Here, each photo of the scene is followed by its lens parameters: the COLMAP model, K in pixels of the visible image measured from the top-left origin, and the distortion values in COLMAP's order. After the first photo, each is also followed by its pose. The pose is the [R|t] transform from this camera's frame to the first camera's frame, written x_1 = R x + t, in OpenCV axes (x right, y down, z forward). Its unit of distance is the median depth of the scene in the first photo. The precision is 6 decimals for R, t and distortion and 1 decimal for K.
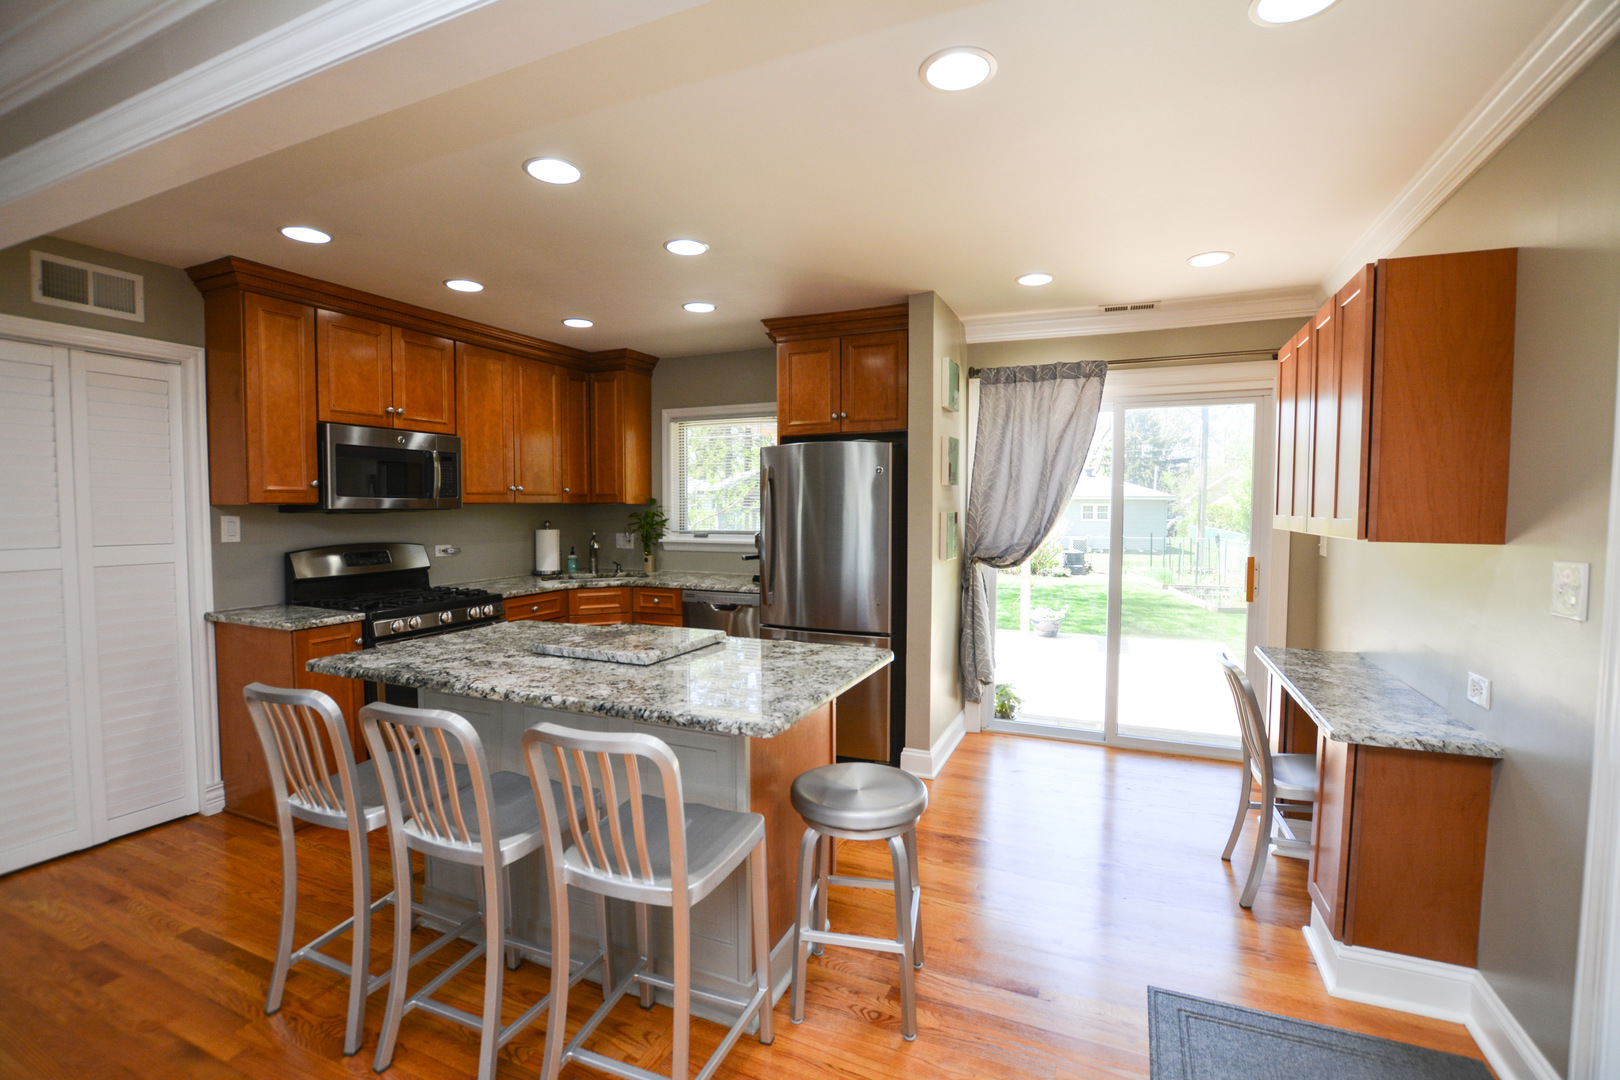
lens RADIAL K [[718.5, 0, 812.6], [0, 718.5, 540.9], [0, 0, 1]] dist [-0.032219, 0.003946]
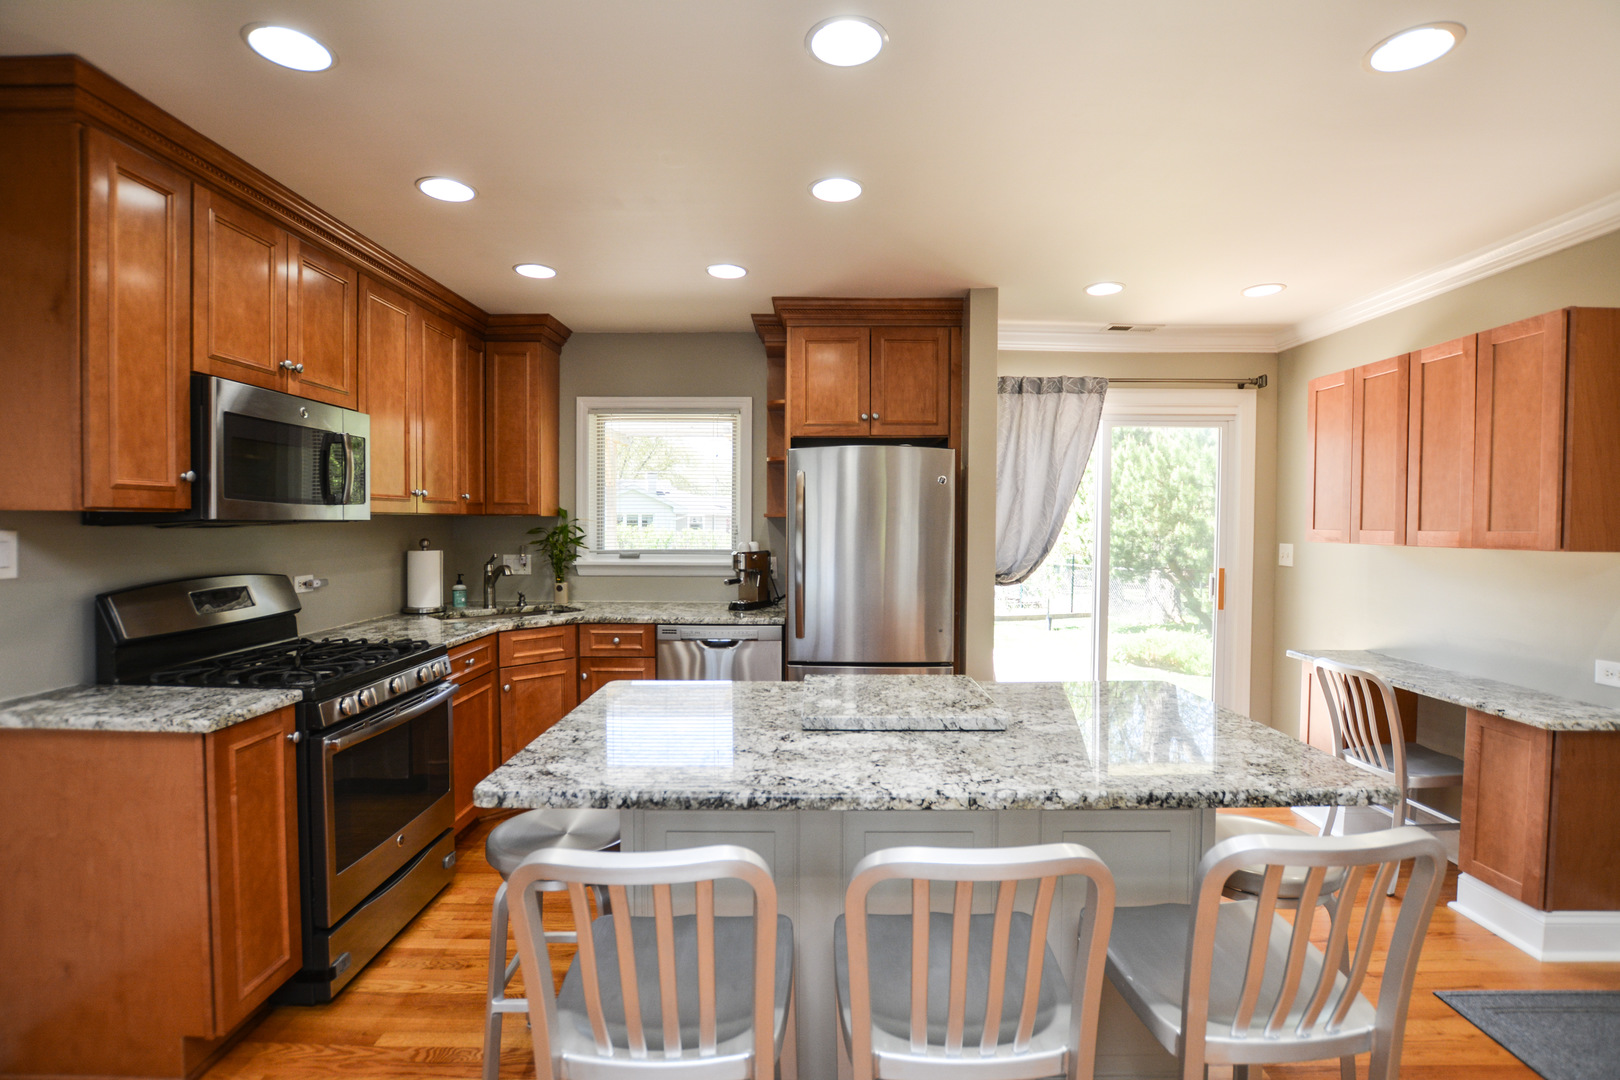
lens RADIAL K [[746.9, 0, 810.0], [0, 746.9, 540.0], [0, 0, 1]] dist [-0.023856, -0.000595]
pose [[0.919265, -0.005775, 0.393597, -0.370794], [0.015483, 0.999649, -0.021494, -0.005201], [-0.393335, 0.025853, 0.919032, 0.186654]]
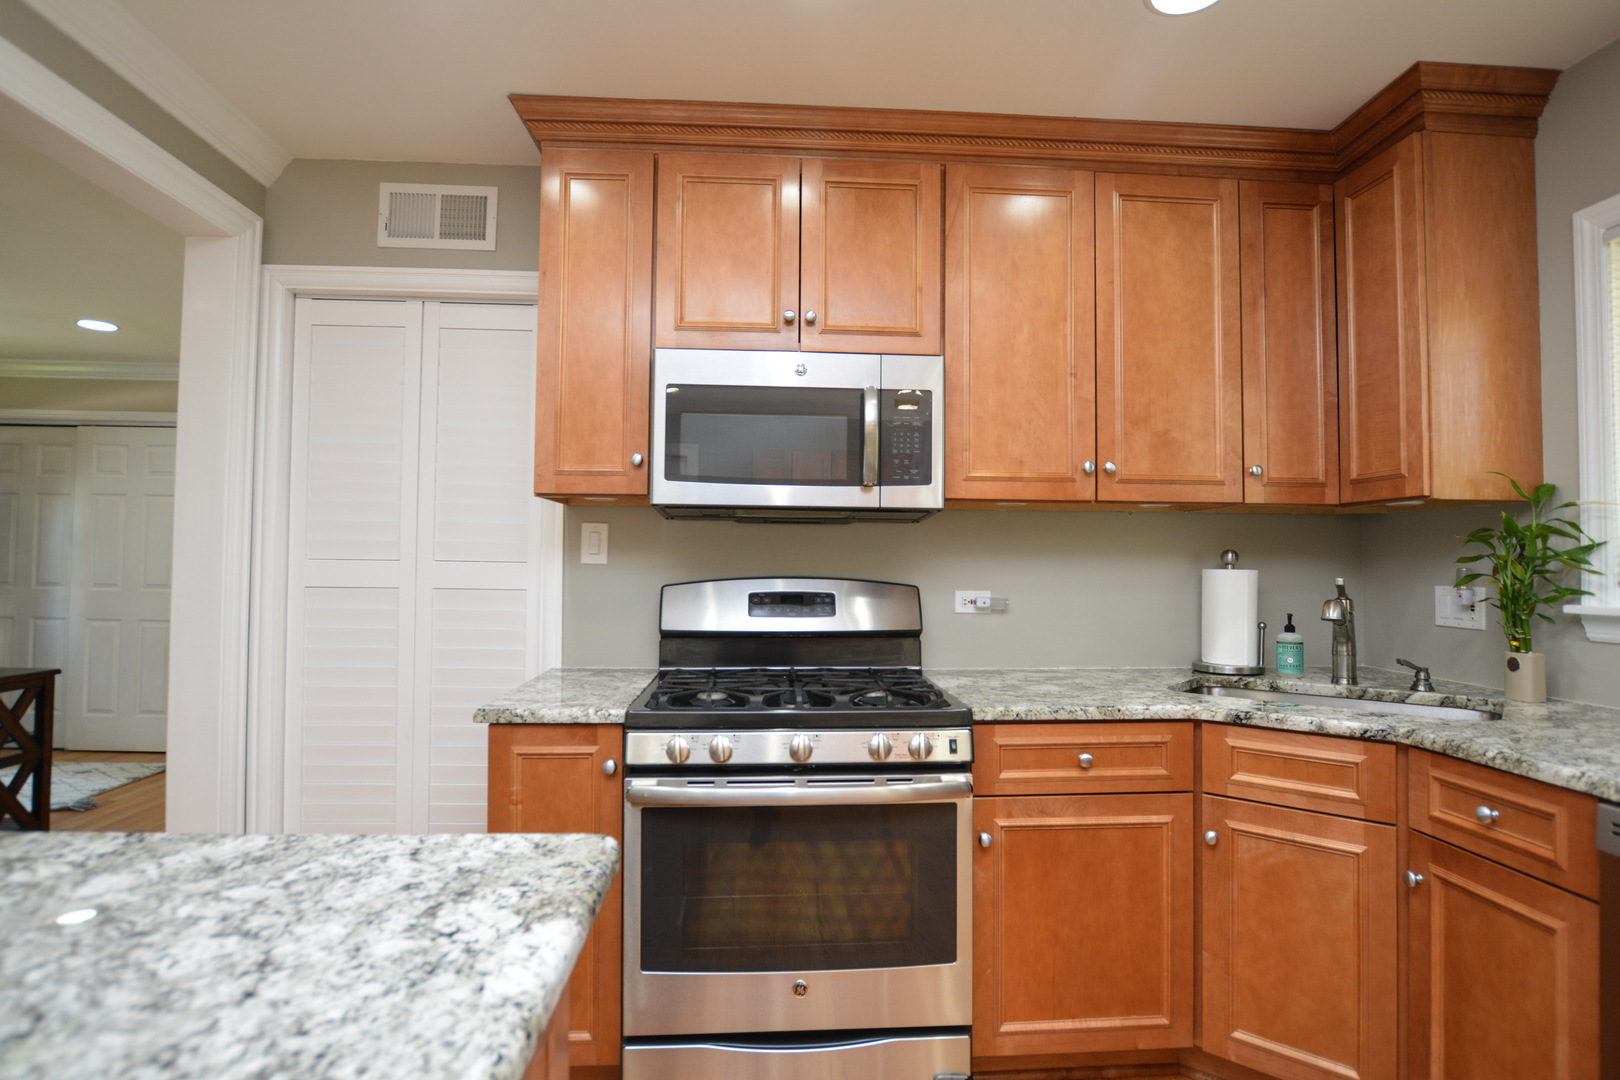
lens RADIAL K [[798.8, 0, 810.0], [0, 798.8, 540.0], [0, 0, 1]] dist [-0.023005, 0.000132]
pose [[0.458252, -0.023613, -0.888509, -0.068866], [-0.053808, 0.997077, -0.054251, 0.007376], [0.887192, 0.072669, 0.455641, 0.663774]]
